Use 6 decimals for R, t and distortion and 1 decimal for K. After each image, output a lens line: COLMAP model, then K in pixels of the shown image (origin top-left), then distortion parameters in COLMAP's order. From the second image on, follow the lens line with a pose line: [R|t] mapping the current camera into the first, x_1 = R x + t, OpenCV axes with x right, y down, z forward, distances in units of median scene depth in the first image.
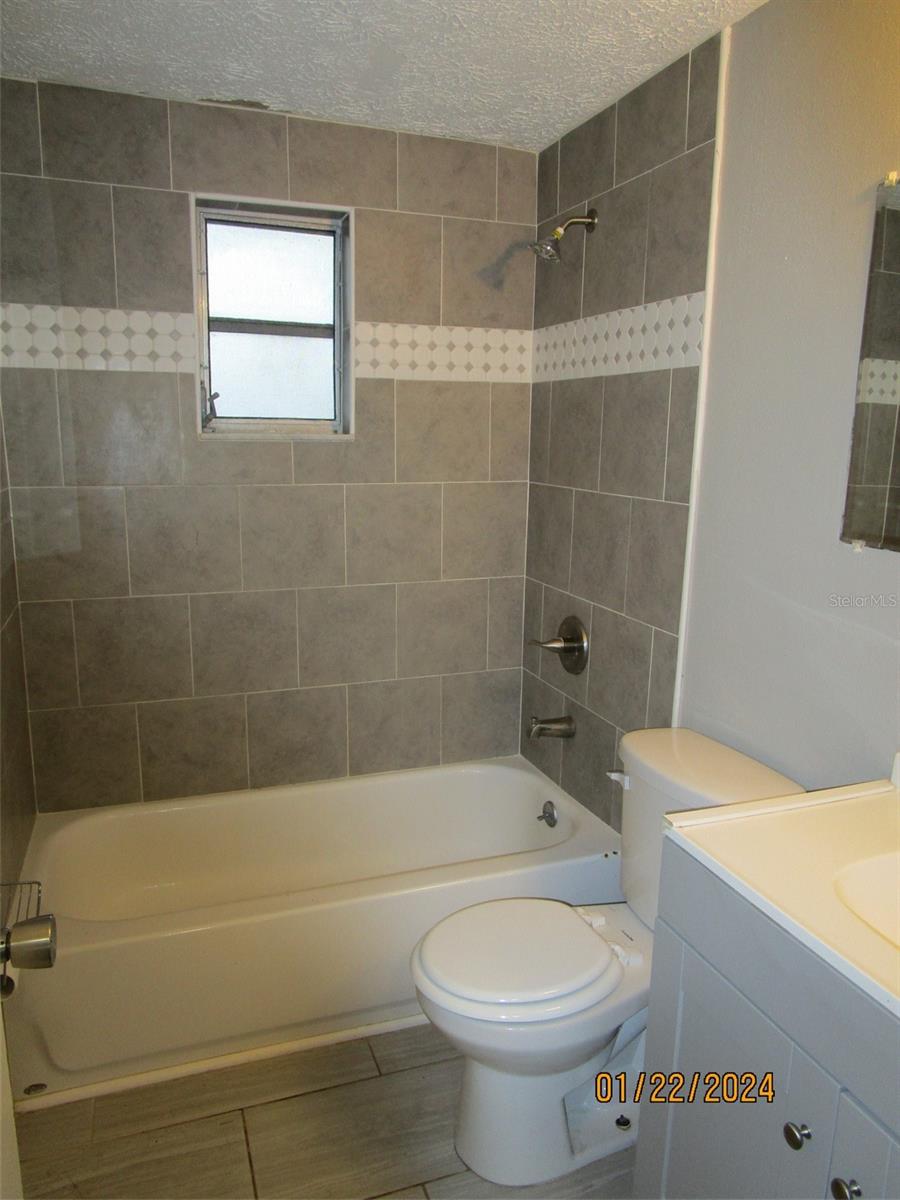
lens RADIAL K [[853.8, 0, 452.3], [0, 853.8, 600.4], [0, 0, 1]] dist [-0.013432, -0.006173]
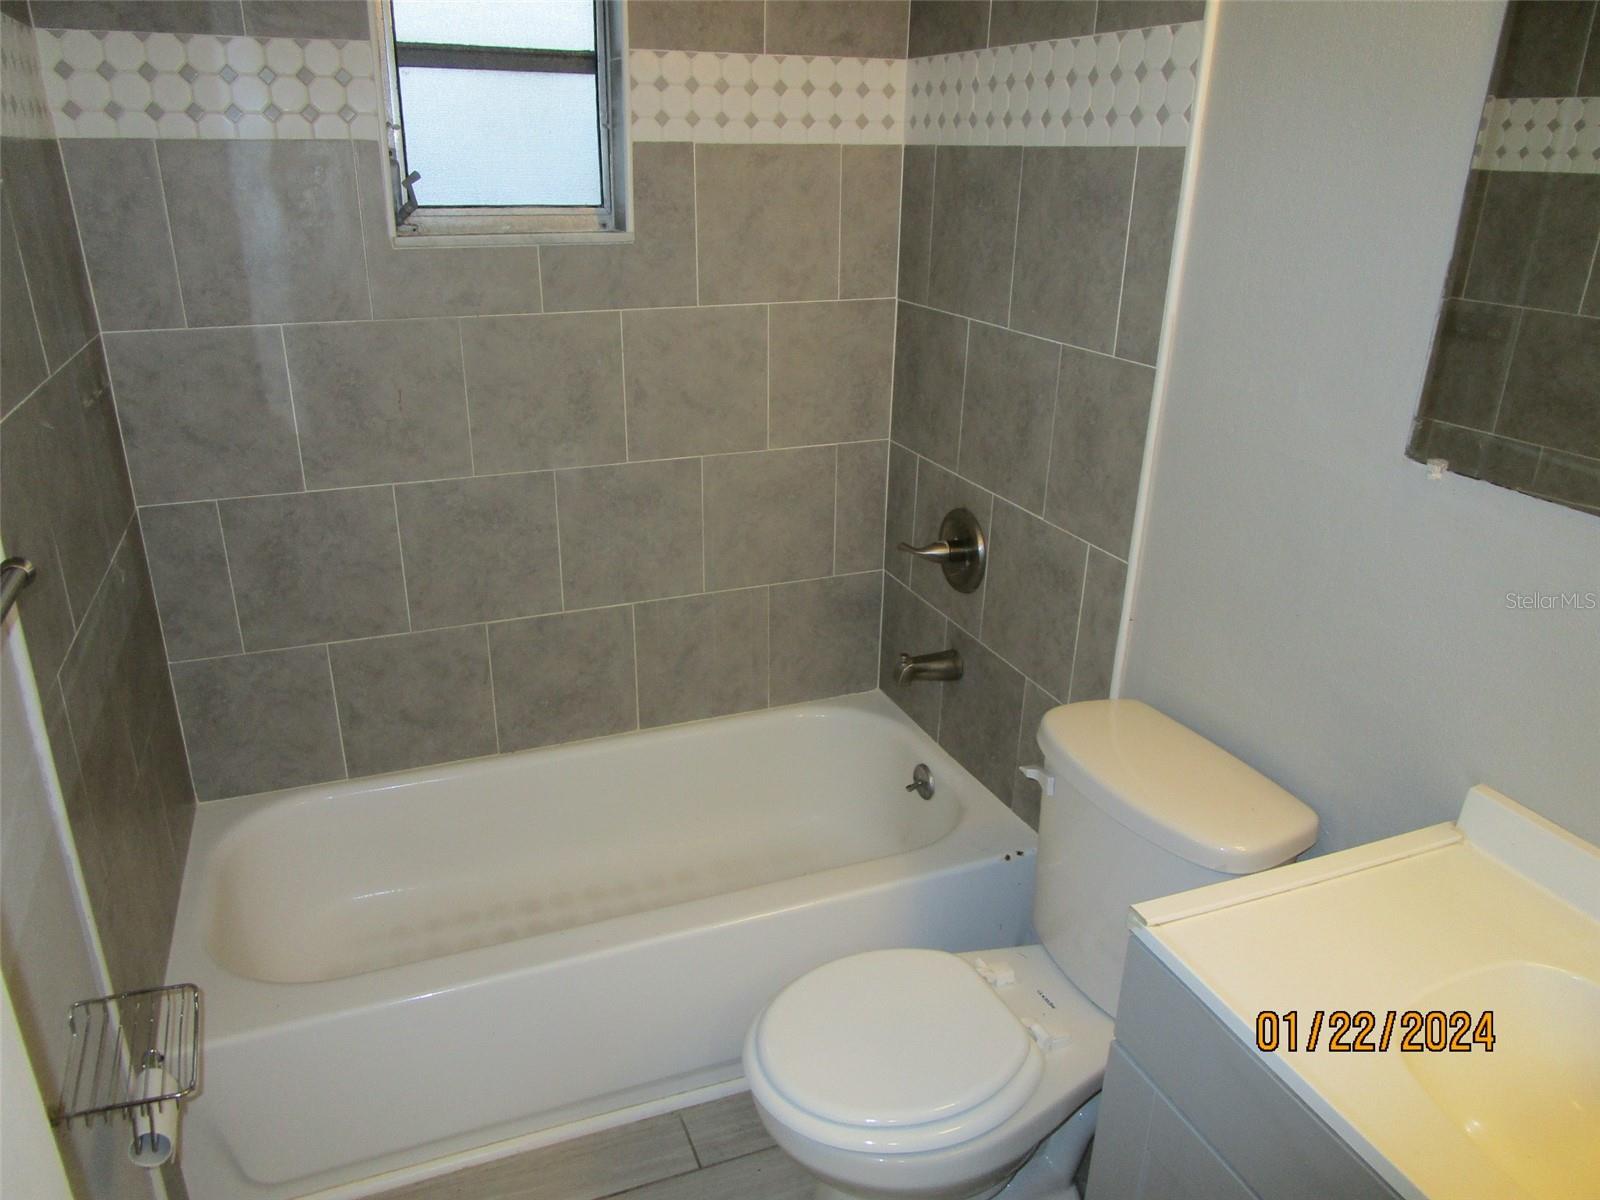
lens RADIAL K [[1138.4, 0, 793.7], [0, 1138.4, 601.6], [0, 0, 1]] dist [-0.013432, -0.006173]
pose [[0.999596, -0.010811, 0.026299, -0.019279], [0.005874, 0.983462, 0.181019, -0.077209], [-0.027821, -0.180791, 0.983128, 0.098313]]
